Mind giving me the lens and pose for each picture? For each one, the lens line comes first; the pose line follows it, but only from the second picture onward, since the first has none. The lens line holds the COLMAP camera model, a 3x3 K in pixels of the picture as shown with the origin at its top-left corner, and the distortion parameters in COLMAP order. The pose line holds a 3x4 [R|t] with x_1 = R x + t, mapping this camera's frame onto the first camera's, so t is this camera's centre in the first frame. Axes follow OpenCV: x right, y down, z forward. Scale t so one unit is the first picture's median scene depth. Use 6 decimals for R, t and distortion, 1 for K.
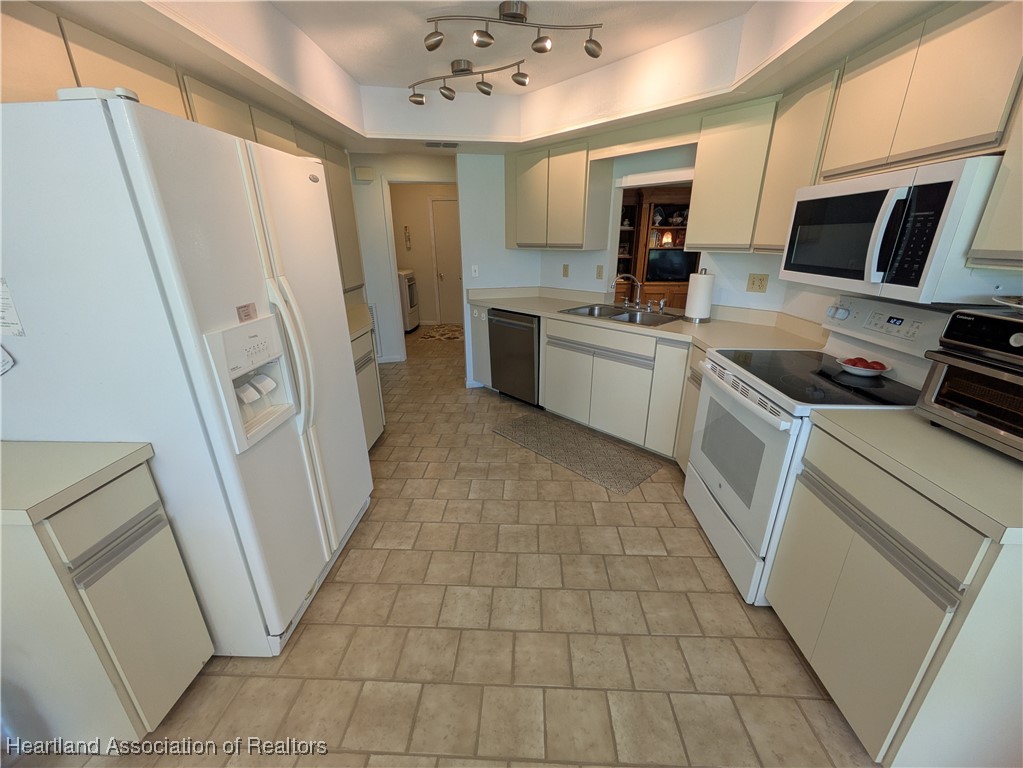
lens RADIAL K [[403.8, 0, 511.5], [0, 403.8, 384.0], [0, 0, 1]] dist [-0.001464, 0.000591]
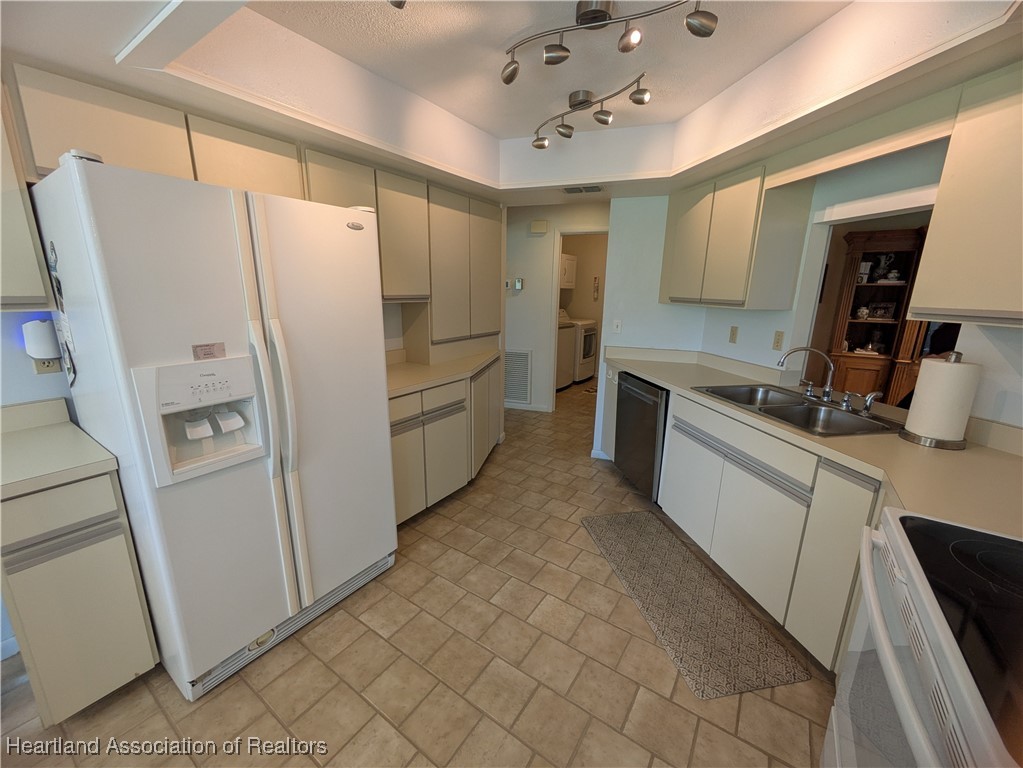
lens RADIAL K [[403.8, 0, 511.5], [0, 403.8, 384.0], [0, 0, 1]] dist [-0.001464, 0.000591]
pose [[0.850756, 0.142875, -0.505768, 0.253918], [-0.200237, 0.977873, -0.060580, -0.090669], [0.485921, 0.152813, 0.860540, 0.243962]]
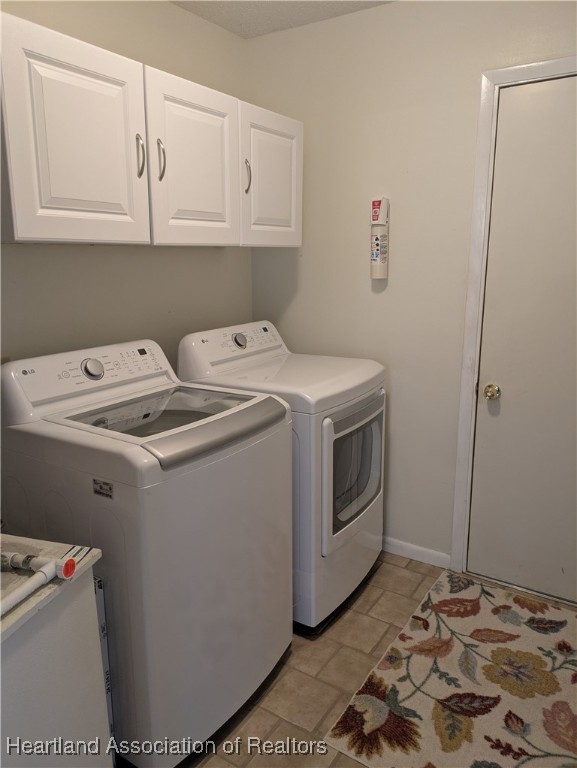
lens RADIAL K [[555.9, 0, 288.5], [0, 555.9, 384.0], [0, 0, 1]] dist [0.002762, 0.000676]
pose [[0.861120, 0.116448, -0.494887, -0.314298], [-0.176922, 0.981211, -0.076969, -0.616163], [0.476625, 0.153836, 0.865542, 1.768886]]
